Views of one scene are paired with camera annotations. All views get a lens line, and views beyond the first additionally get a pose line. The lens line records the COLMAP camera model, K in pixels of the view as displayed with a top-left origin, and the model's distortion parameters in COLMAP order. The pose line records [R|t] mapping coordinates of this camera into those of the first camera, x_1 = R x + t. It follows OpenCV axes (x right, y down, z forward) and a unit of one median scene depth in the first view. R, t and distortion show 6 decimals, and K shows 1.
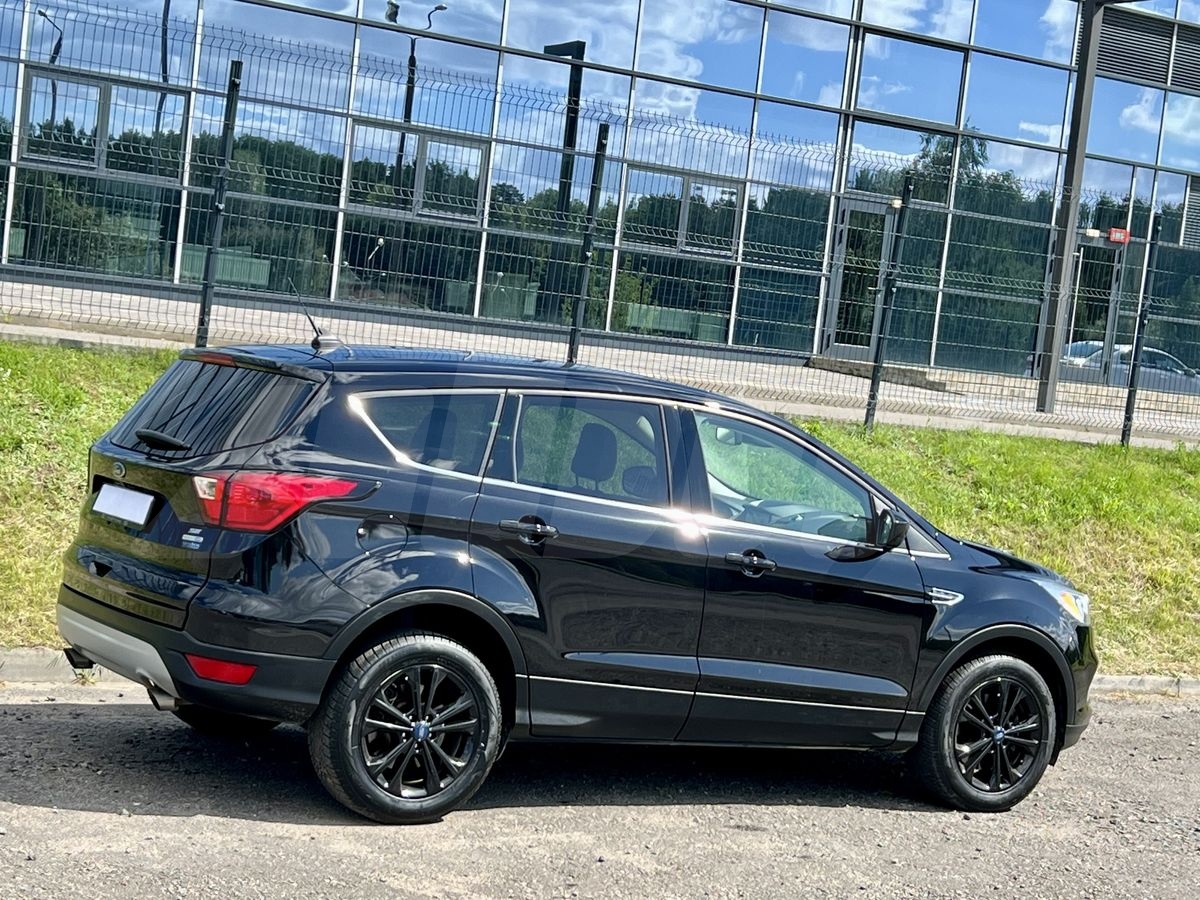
lens RADIAL K [[2203.8, 0, 600.0], [0, 2203.8, 450.0], [0, 0, 1]] dist [0.189963, -0.224604]
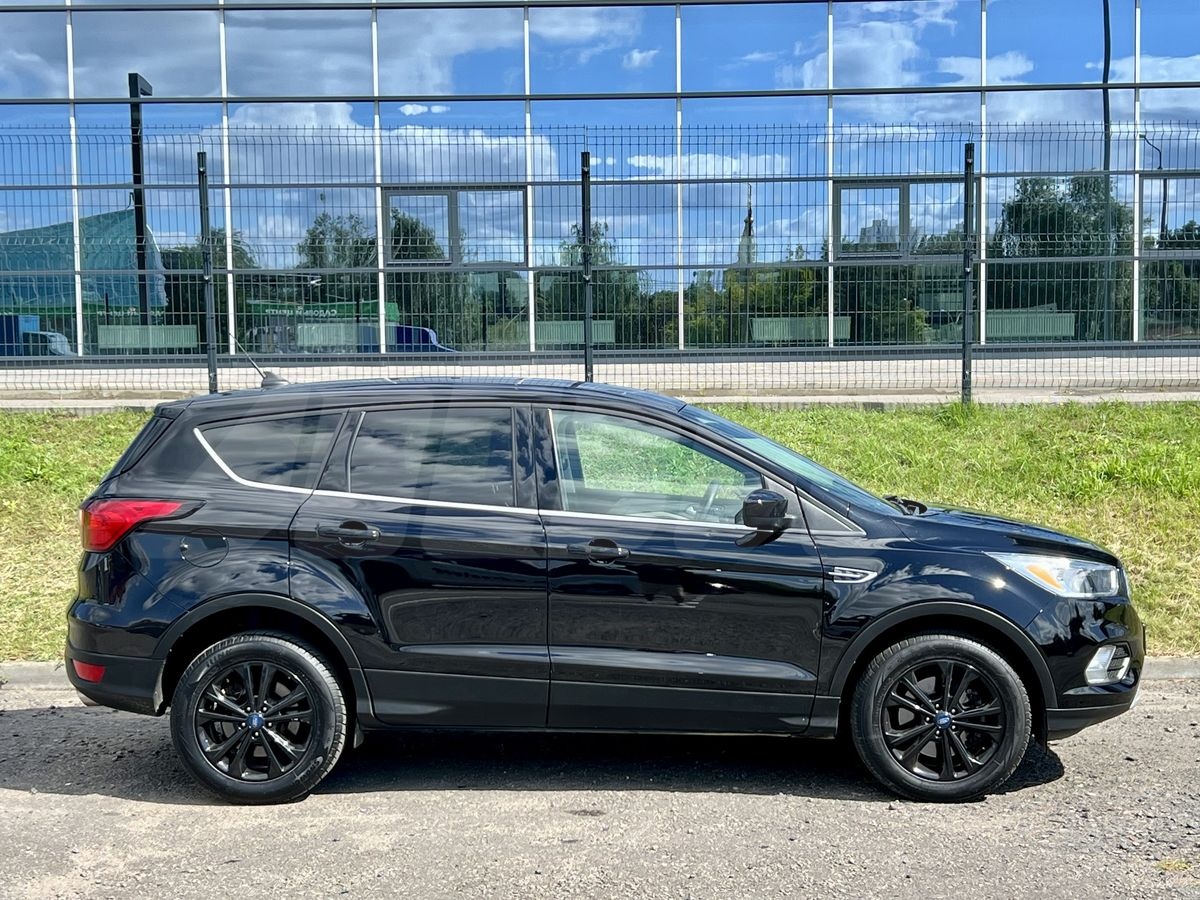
lens RADIAL K [[1845.8, 0, 604.1], [0, 1845.8, 466.4], [0, 0, 1]] dist [0.249273, -0.977037]
pose [[0.833943, -0.086442, -0.545038, 0.499473], [0.074892, 0.996246, -0.043414, 0.044869], [0.546745, -0.004614, 0.837287, 0.261156]]
